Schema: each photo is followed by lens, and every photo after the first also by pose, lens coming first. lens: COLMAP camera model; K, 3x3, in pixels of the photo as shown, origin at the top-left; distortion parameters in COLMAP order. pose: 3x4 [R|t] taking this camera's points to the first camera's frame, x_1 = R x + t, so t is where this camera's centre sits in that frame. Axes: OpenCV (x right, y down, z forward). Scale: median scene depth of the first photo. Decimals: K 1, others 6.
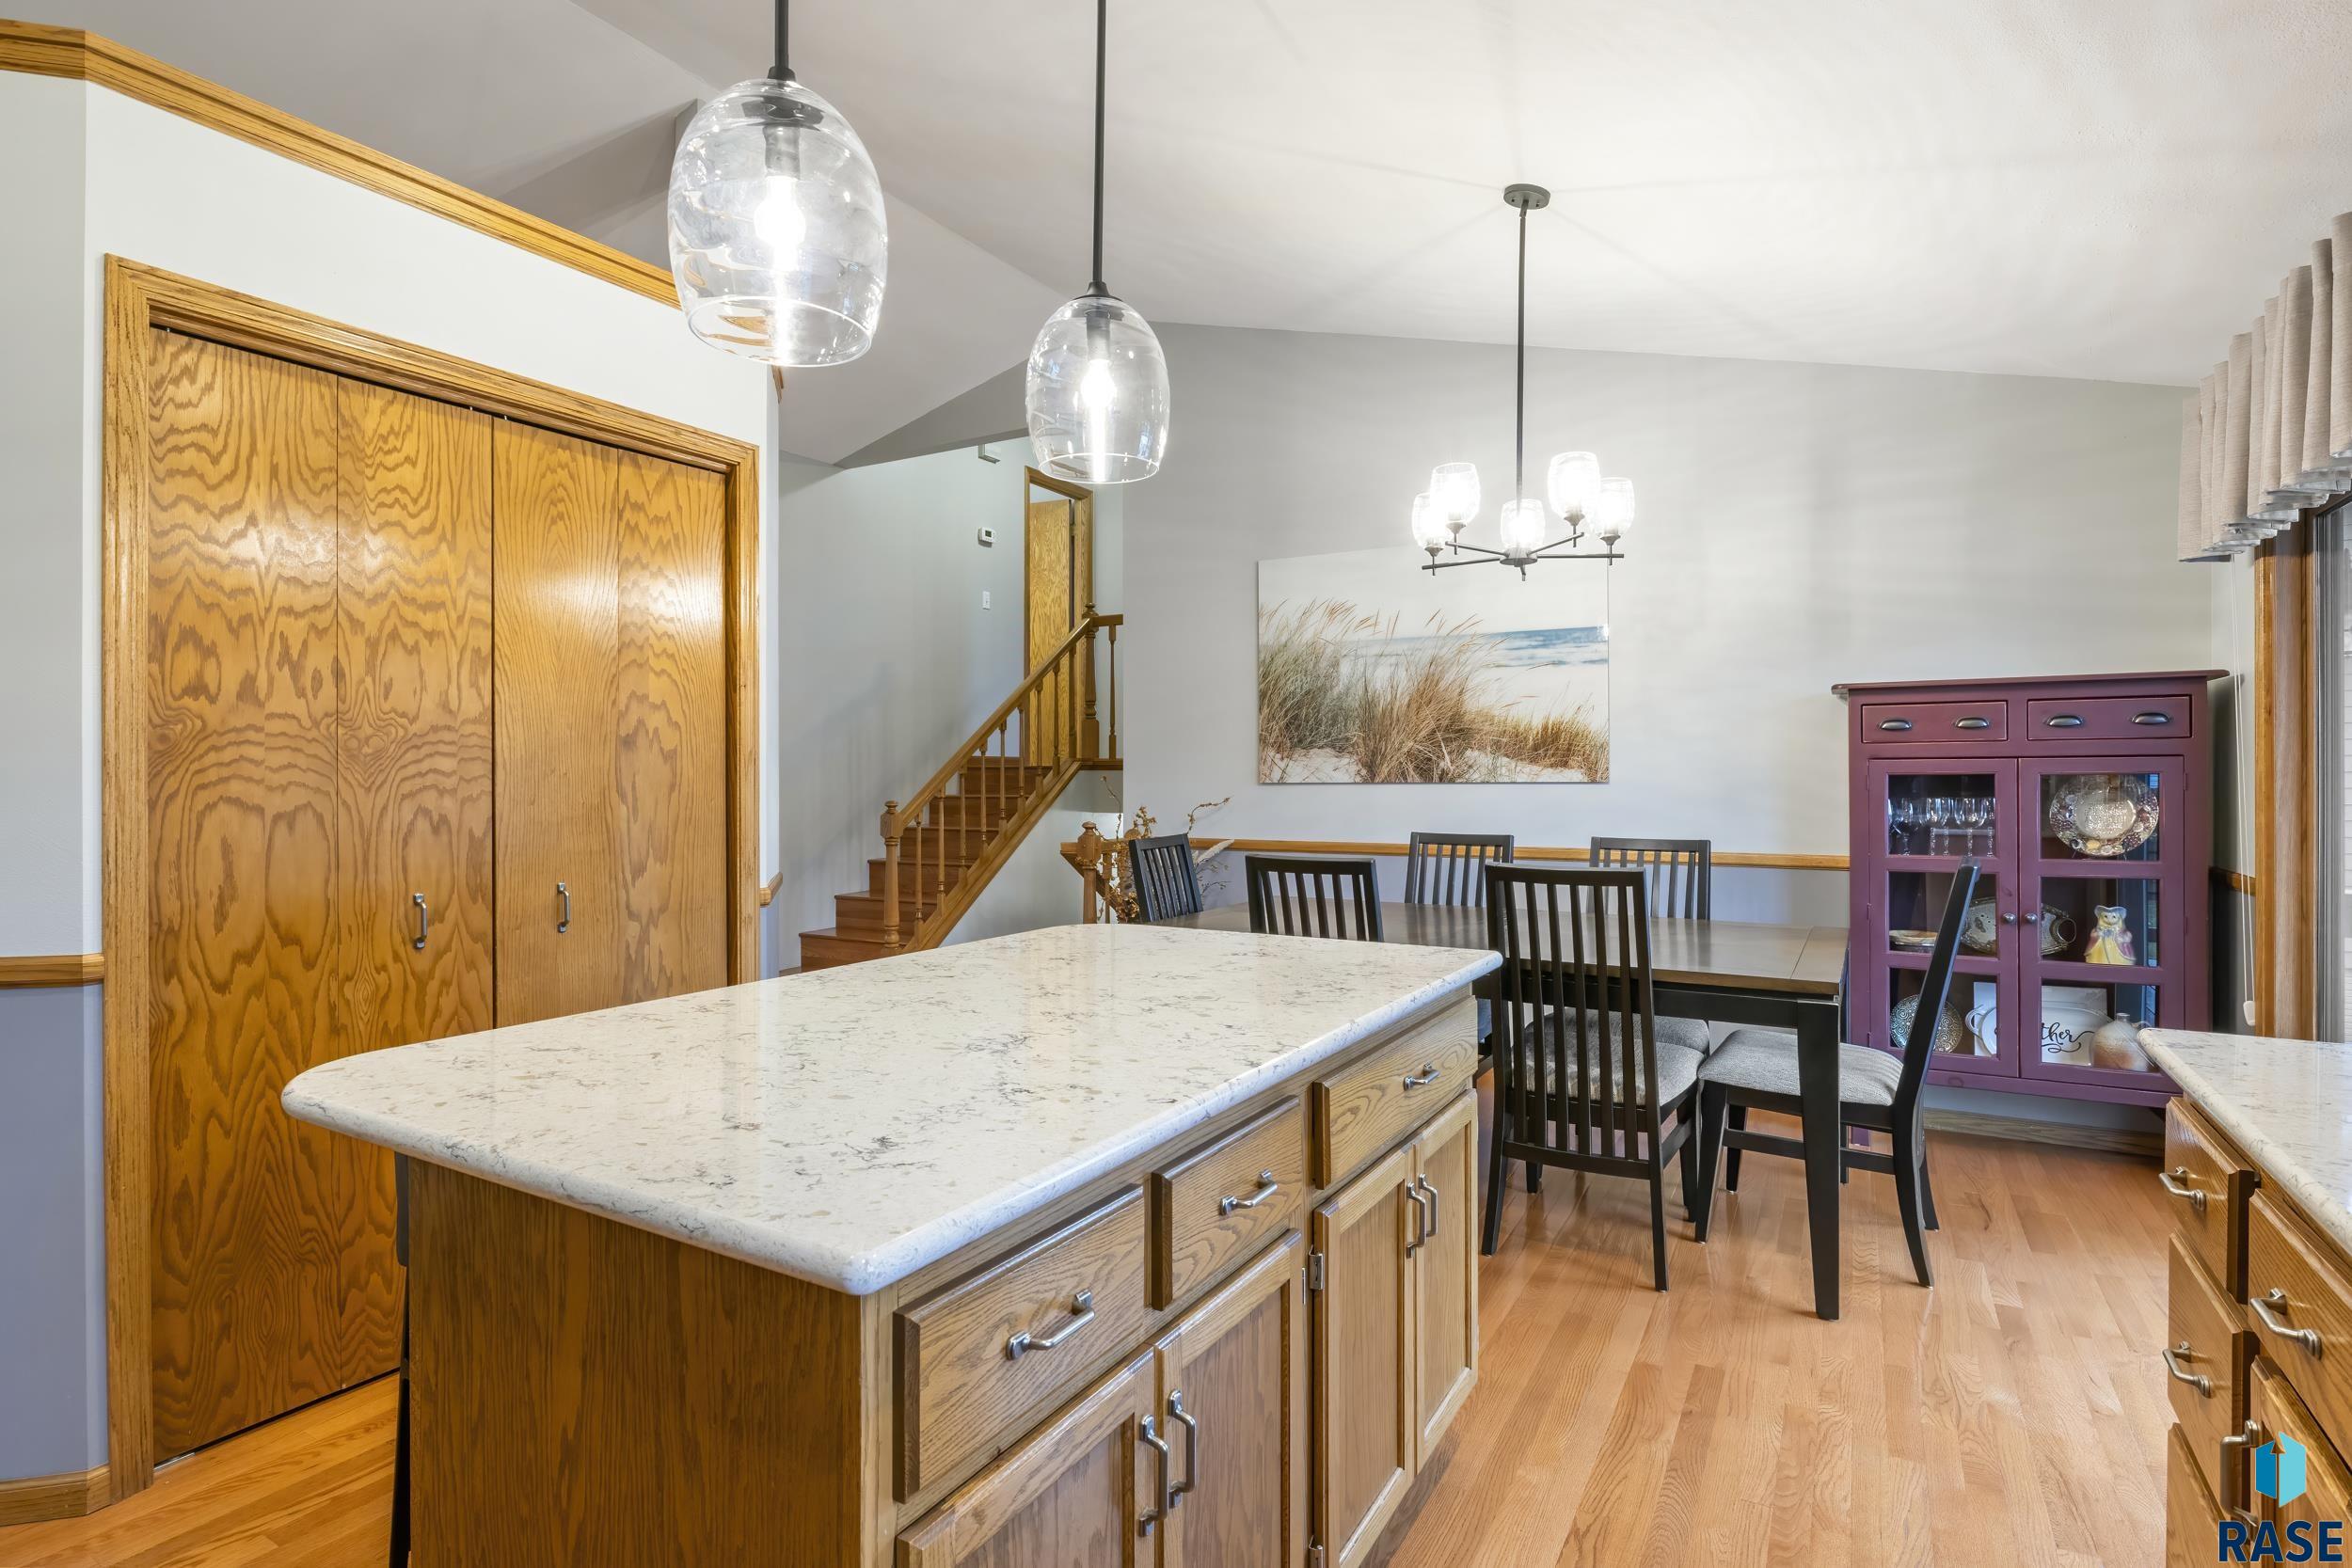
lens RADIAL K [[1174.1, 0, 1168.5], [0, 1174.1, 778.5], [0, 0, 1]] dist [-0.008734, 0.000052]
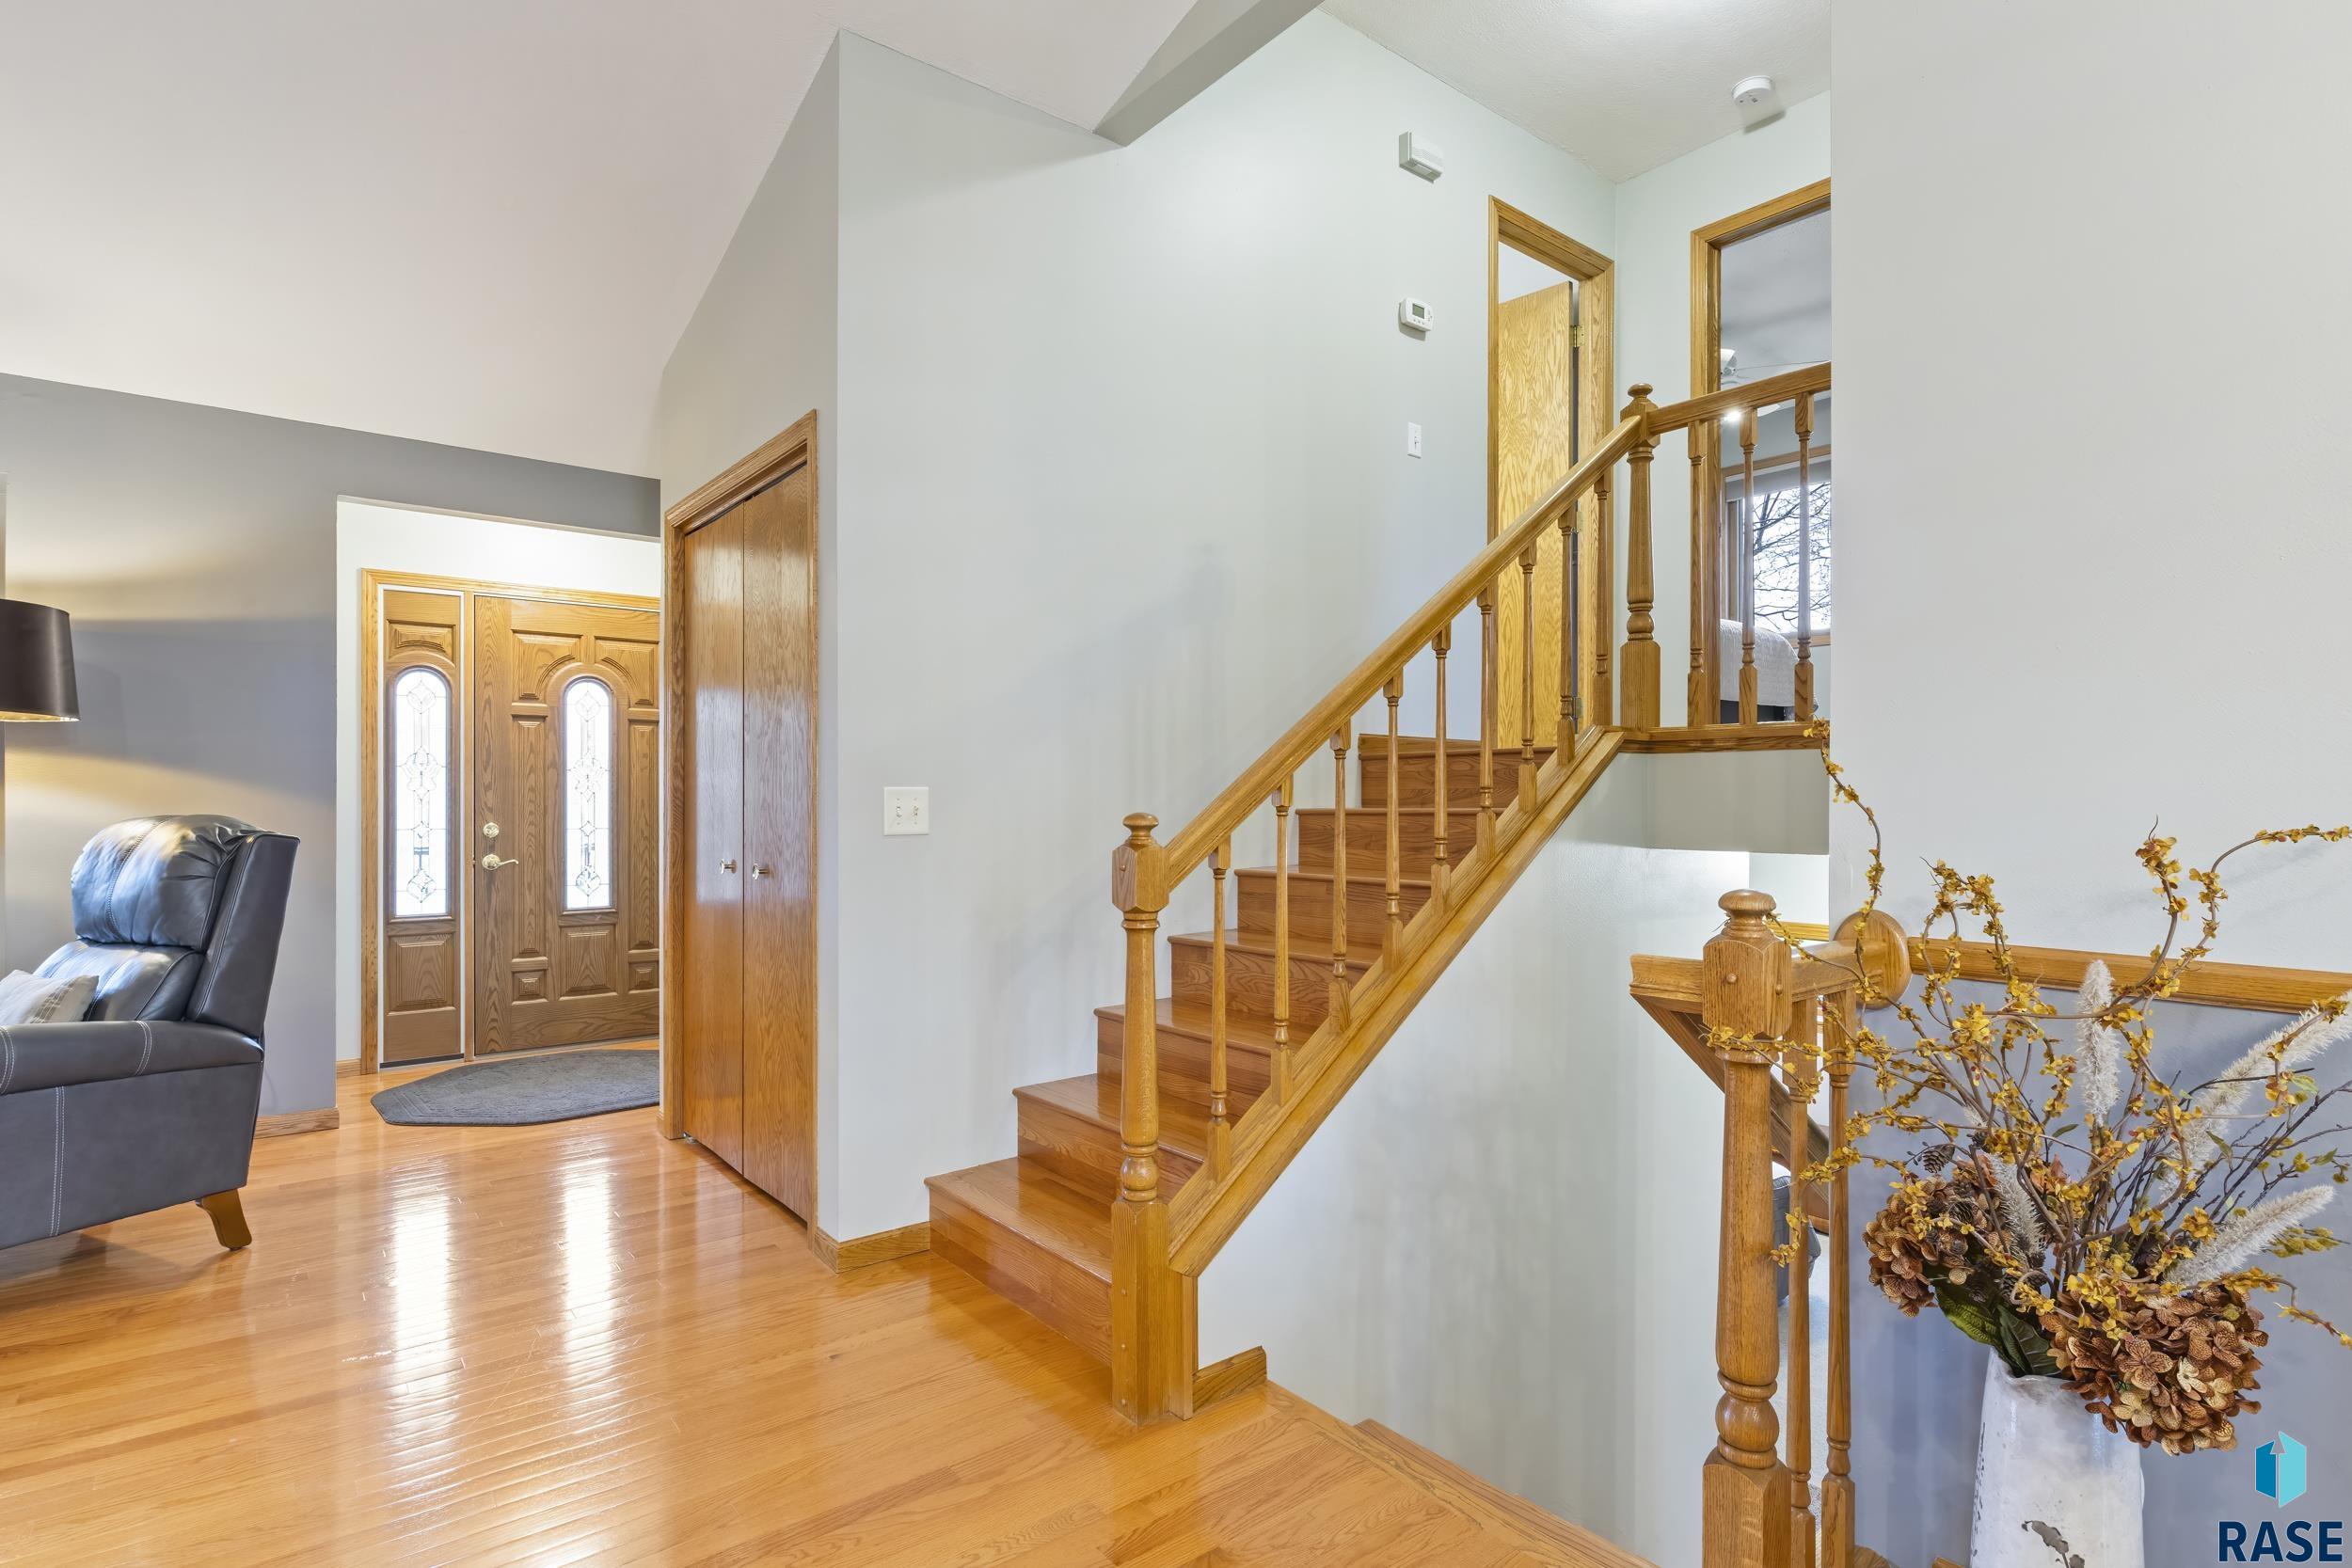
lens RADIAL K [[1174.1, 0, 1190.4], [0, 1174.1, 802.0], [0, 0, 1]] dist [-0.008734, 0.000052]
pose [[0.934628, 0.001874, -0.355622, -0.095088], [-0.003264, 0.999989, -0.003309, 0.018564], [0.355612, 0.004254, 0.934624, 0.725414]]
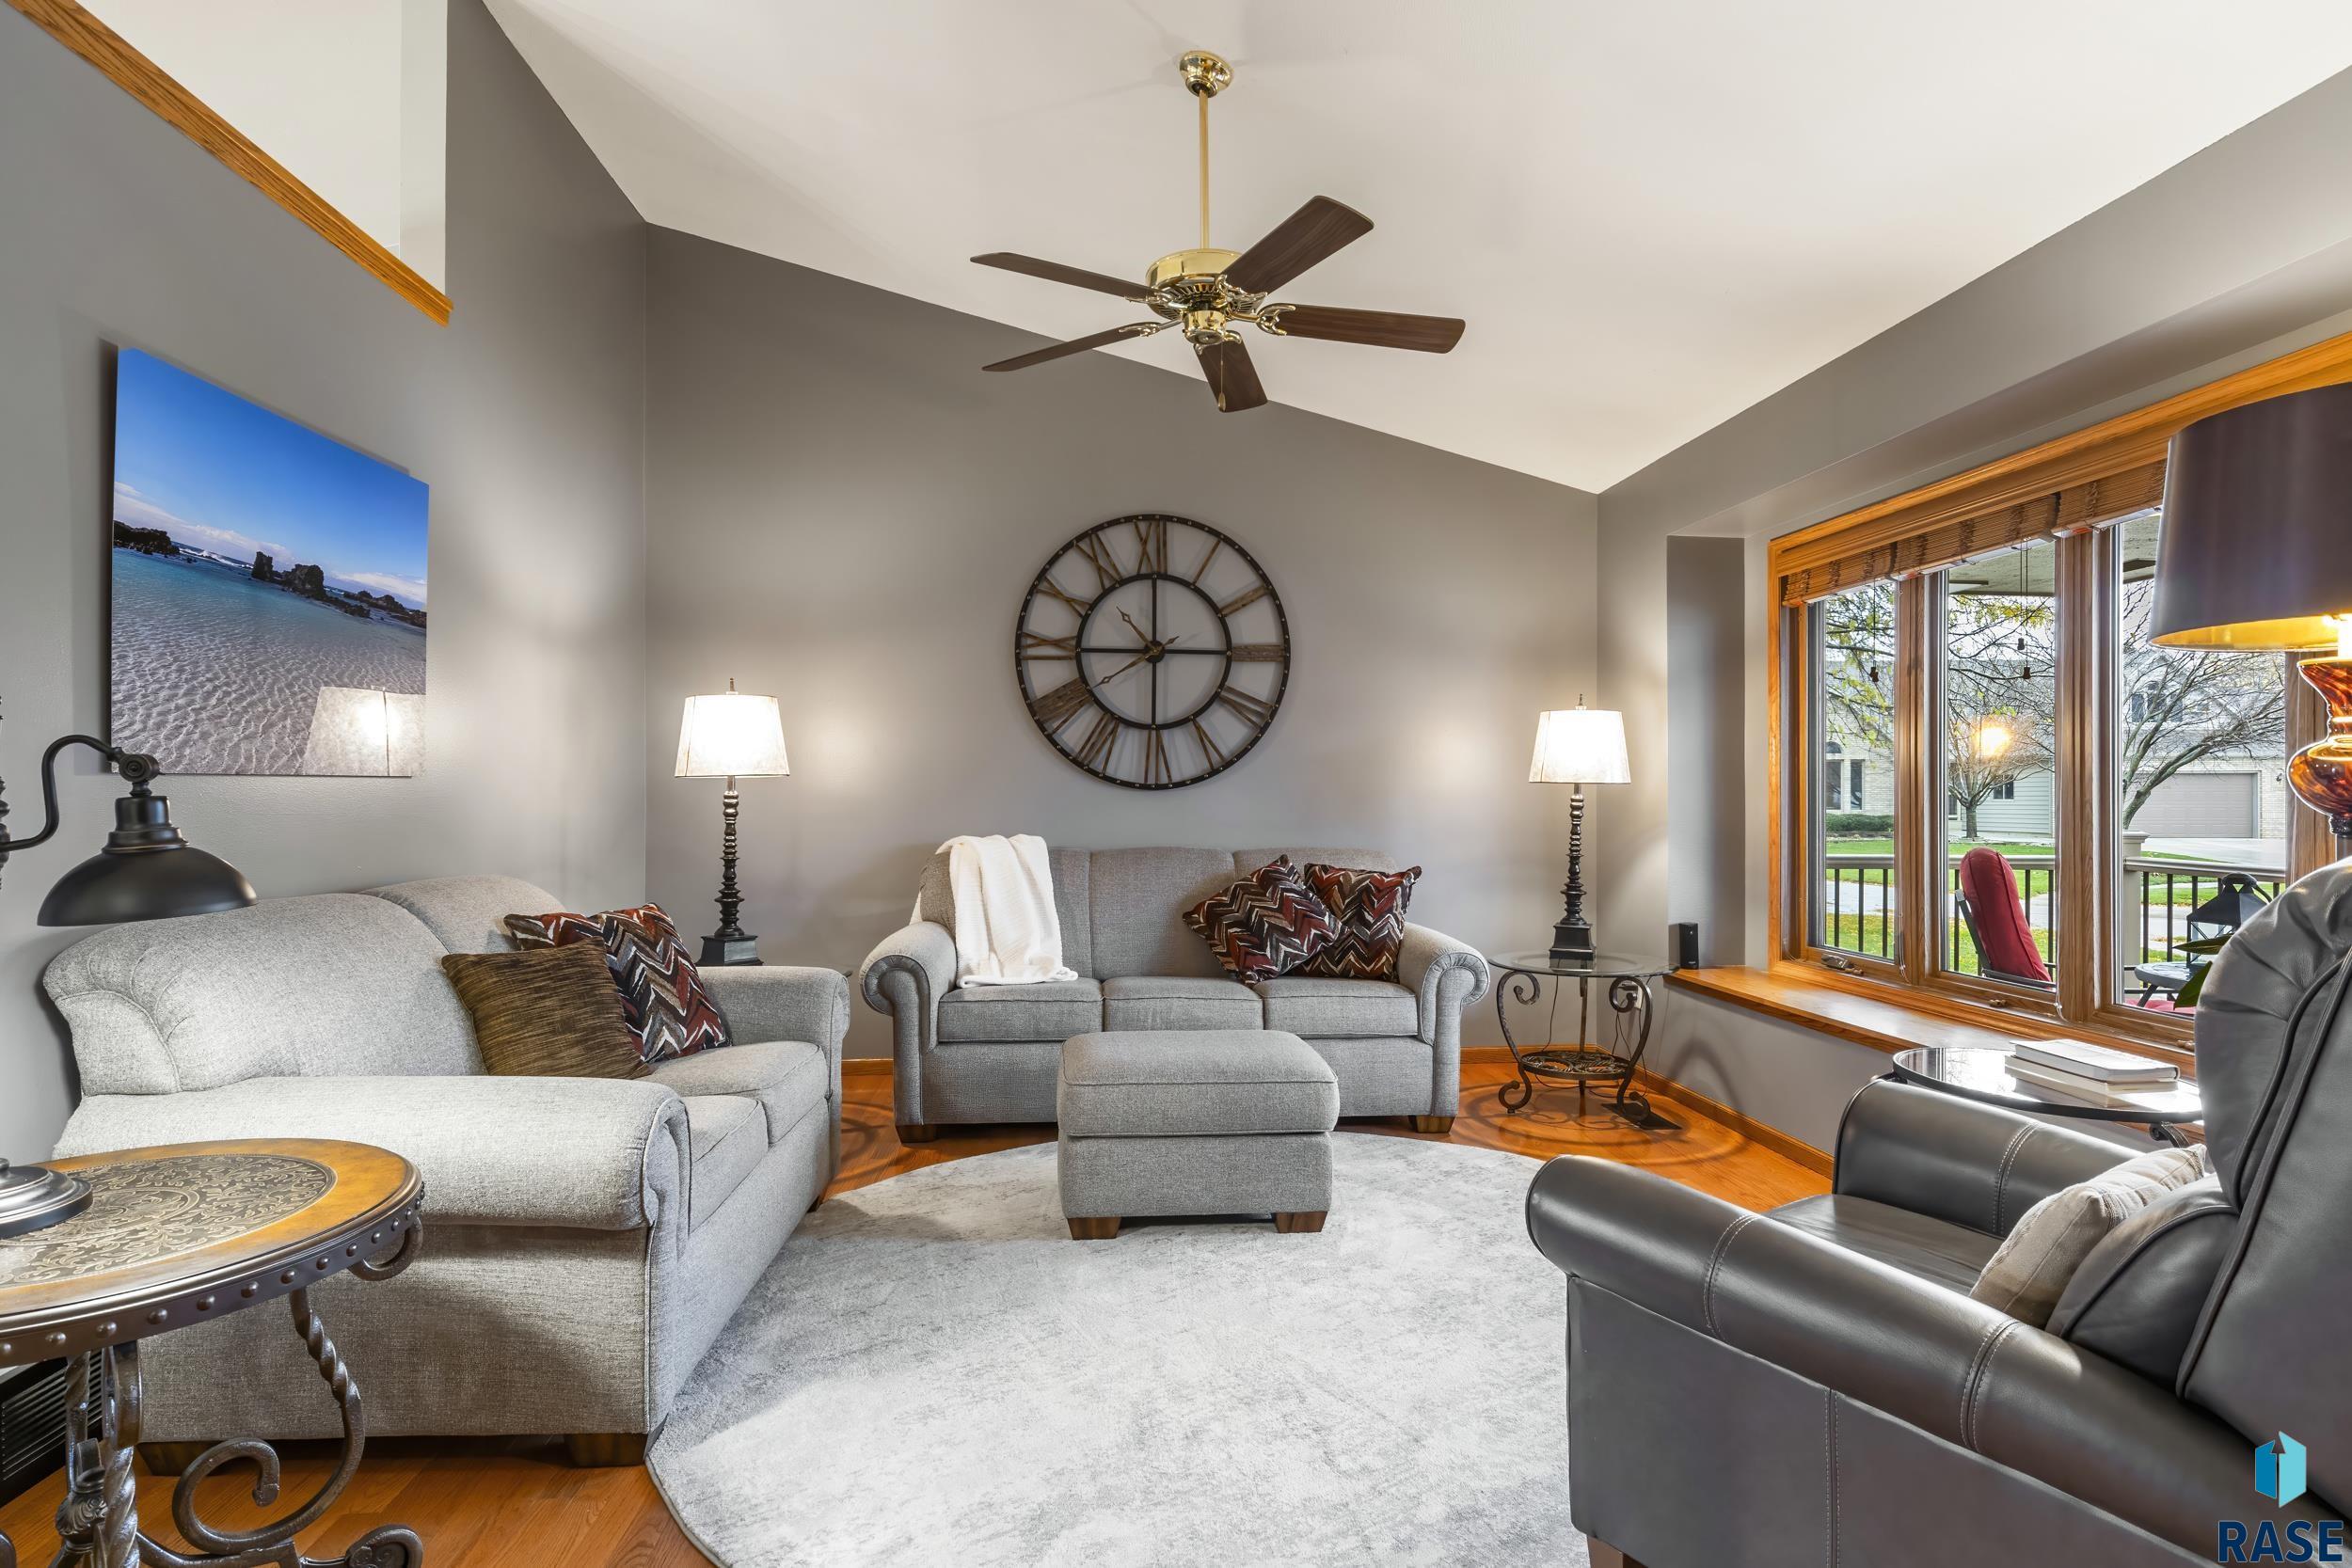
lens RADIAL K [[1174.1, 0, 1181.1], [0, 1174.1, 805.2], [0, 0, 1]] dist [-0.008734, 0.000052]
pose [[-0.810351, 0.002620, -0.585939, -0.483301], [-0.002608, 0.999964, 0.008077, 0.017857], [0.585939, 0.008073, -0.810315, 1.145162]]
